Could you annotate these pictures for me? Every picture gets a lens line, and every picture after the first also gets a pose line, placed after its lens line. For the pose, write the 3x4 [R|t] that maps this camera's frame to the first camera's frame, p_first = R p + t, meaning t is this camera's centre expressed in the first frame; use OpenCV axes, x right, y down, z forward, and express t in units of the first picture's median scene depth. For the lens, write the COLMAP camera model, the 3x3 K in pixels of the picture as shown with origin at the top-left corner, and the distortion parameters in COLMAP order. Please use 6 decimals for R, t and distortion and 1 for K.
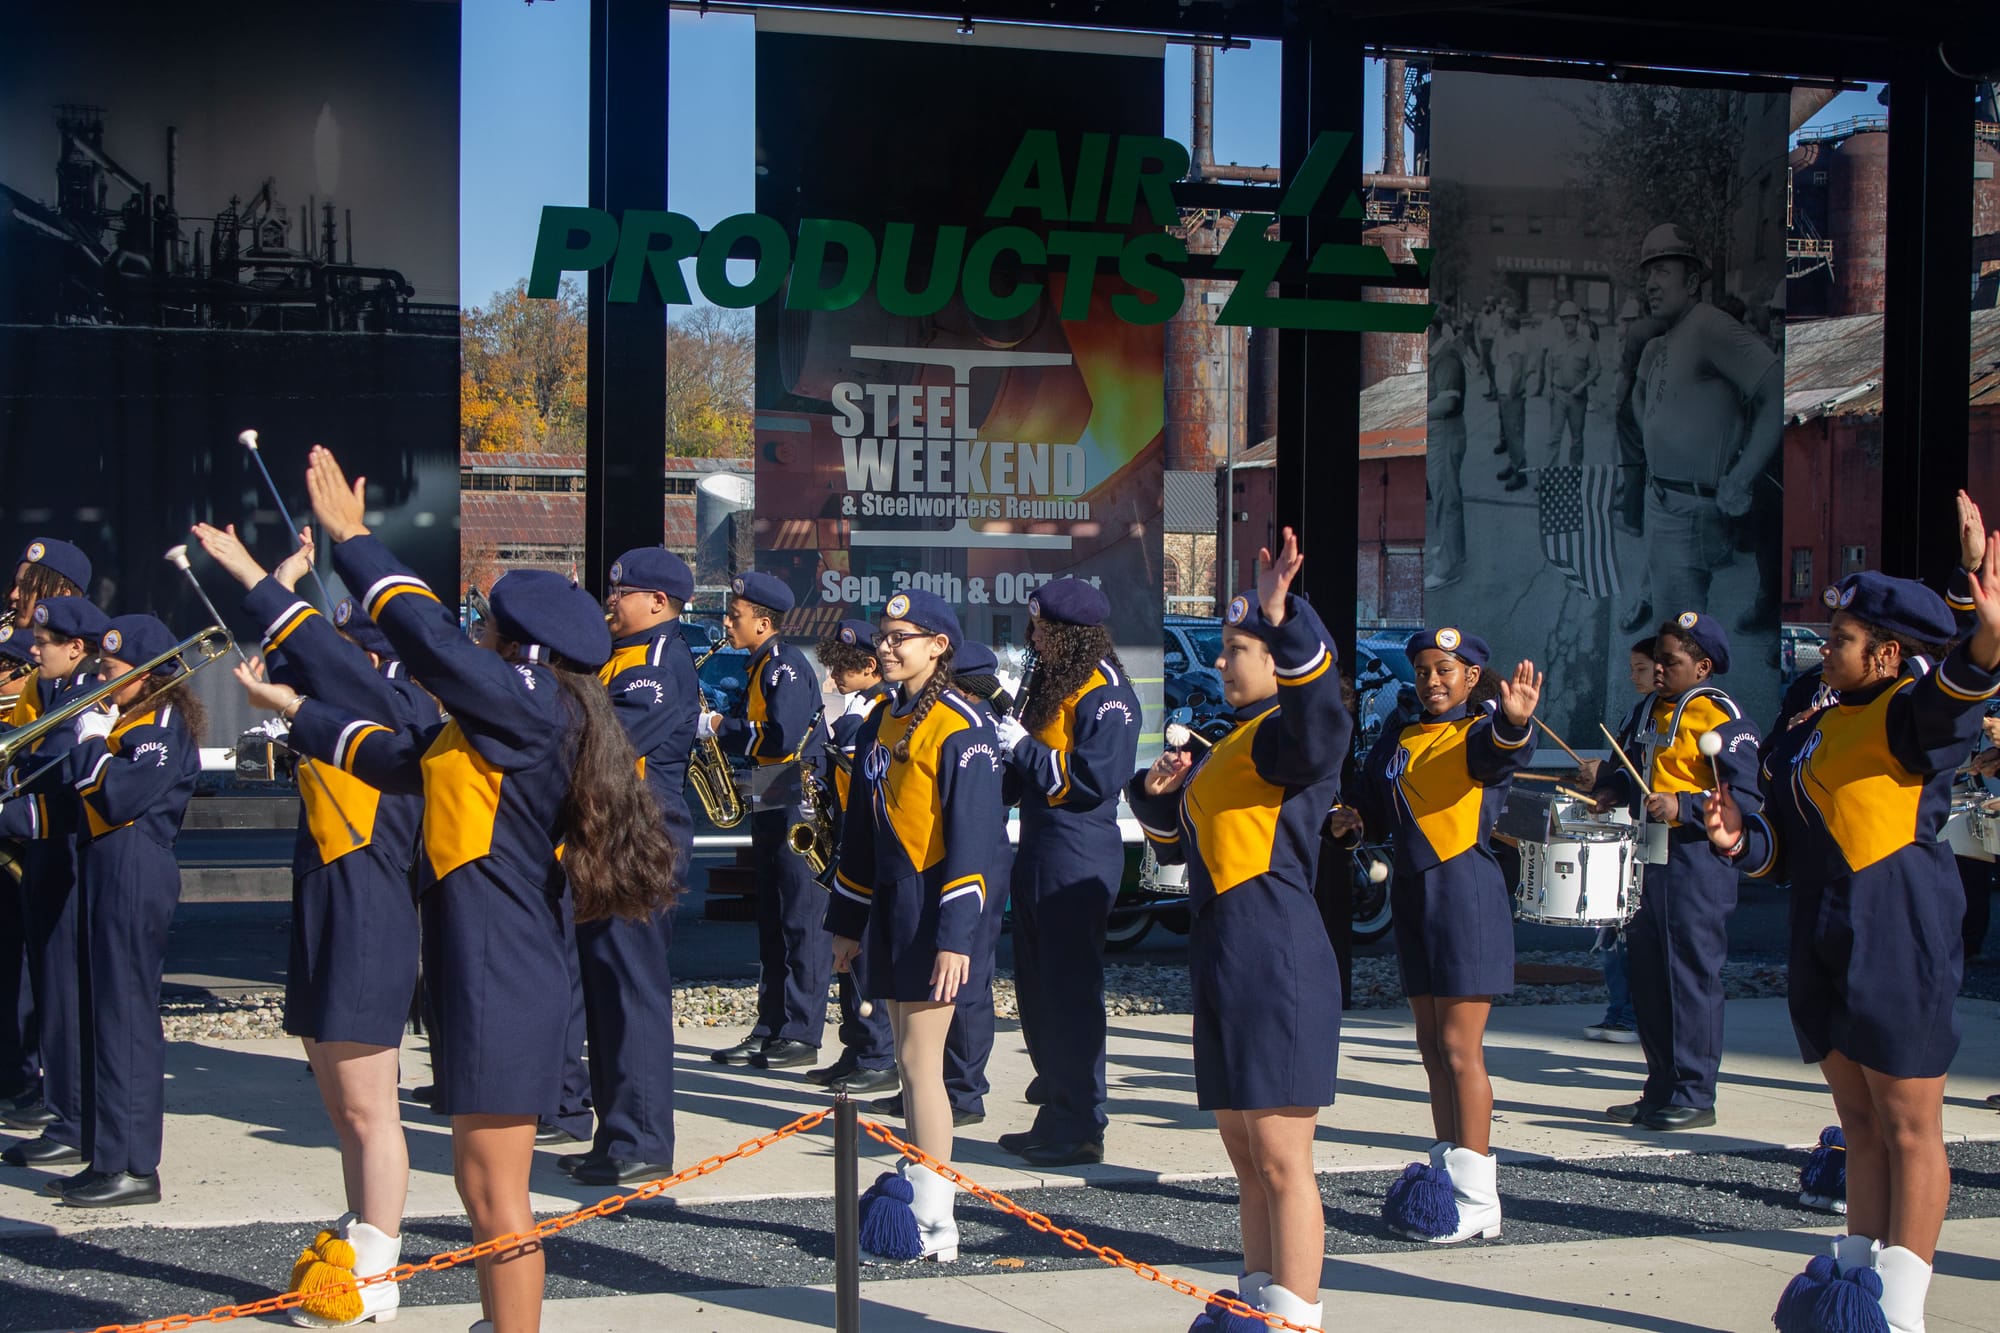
lens RADIAL K [[4002.4, 0, 1000.0], [0, 4002.4, 666.5], [0, 0, 1]] dist [-0.003693, 0.075589]
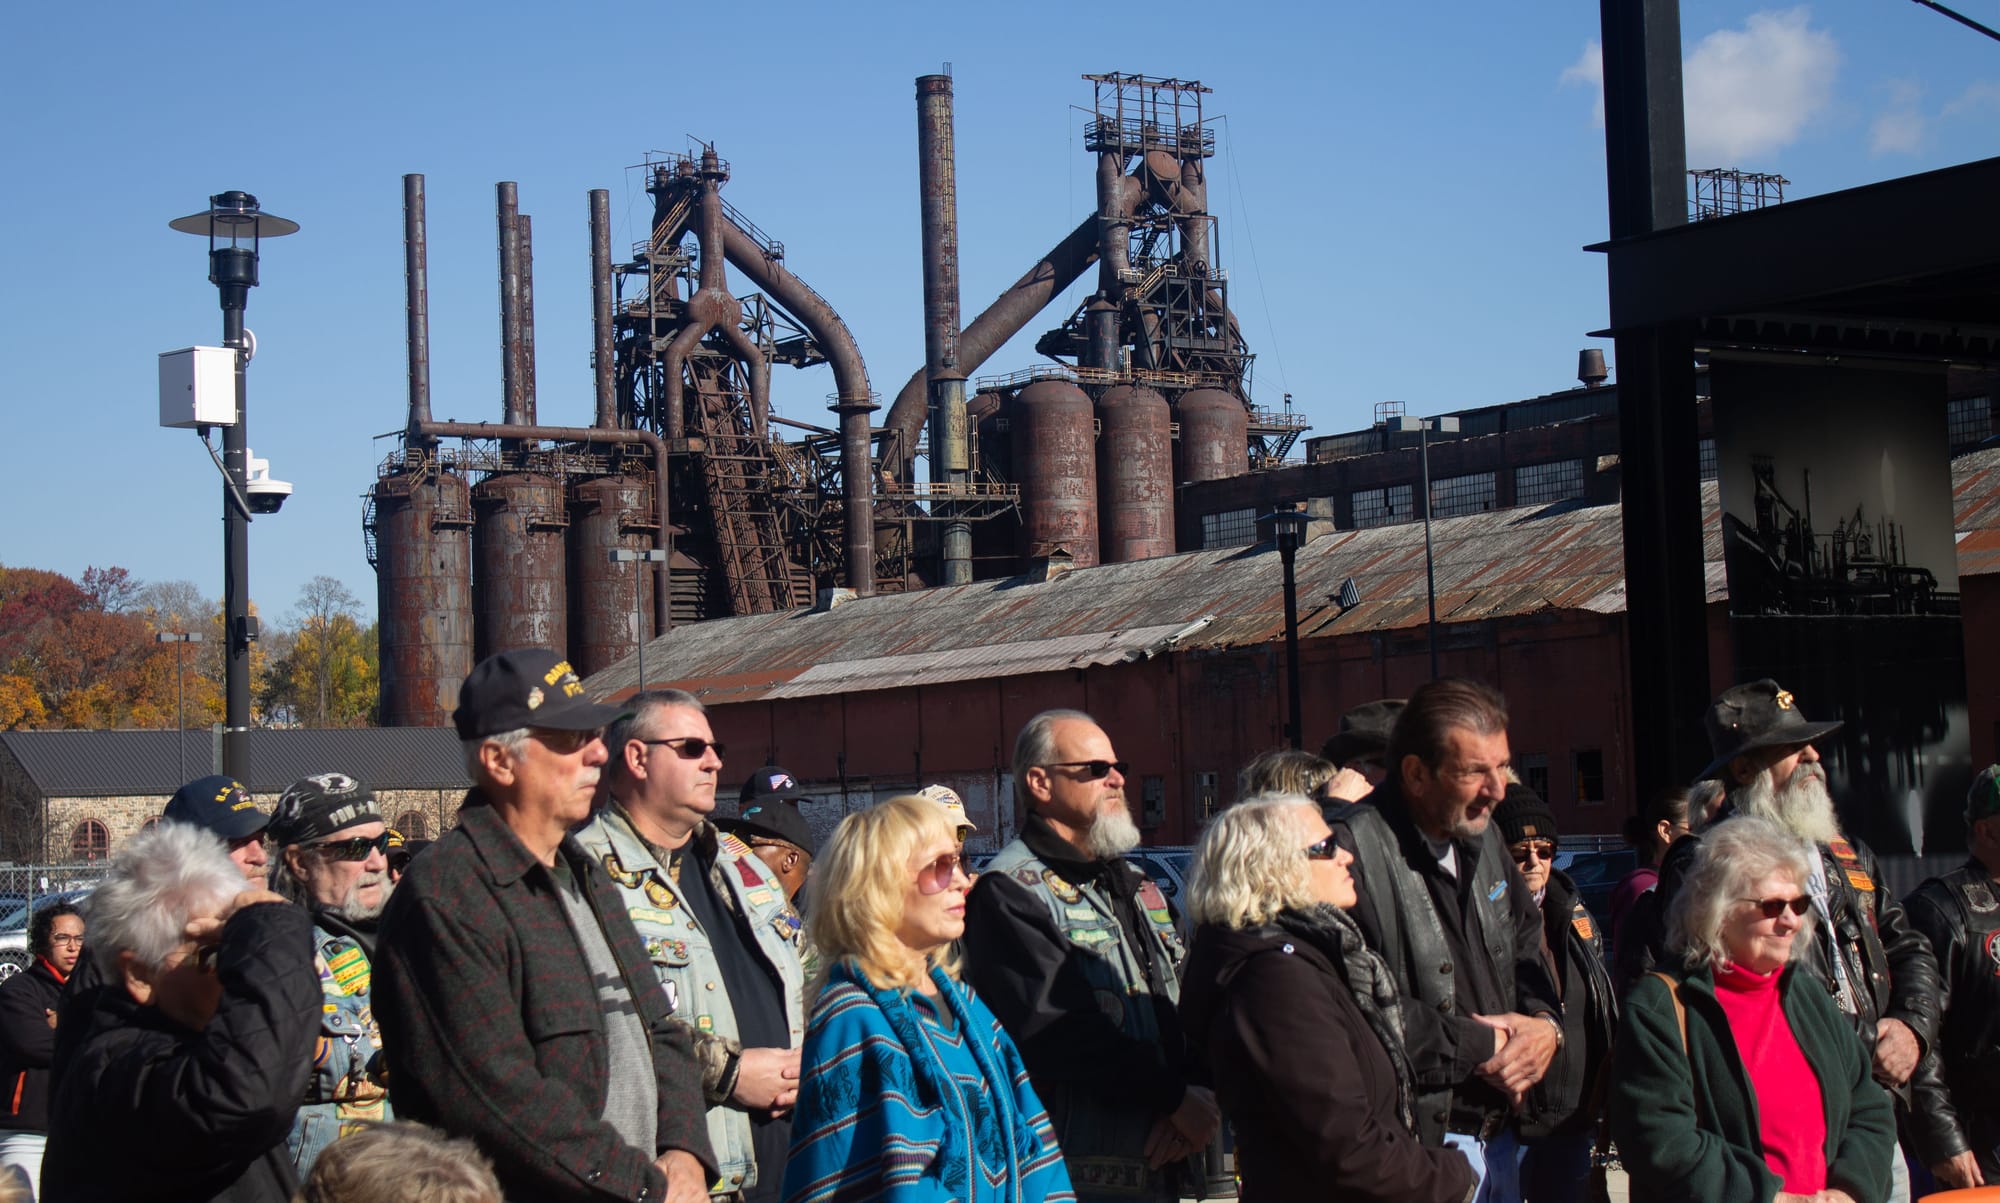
lens RADIAL K [[4113.1, 0, 1000.0], [0, 4113.1, 601.5], [0, 0, 1]] dist [0.024906, 0.082333]
pose [[0.963144, -0.027771, 0.267550, -0.131578], [0.048342, 0.996332, -0.070608, -0.000567], [-0.264608, 0.080940, 0.960954, -0.042562]]
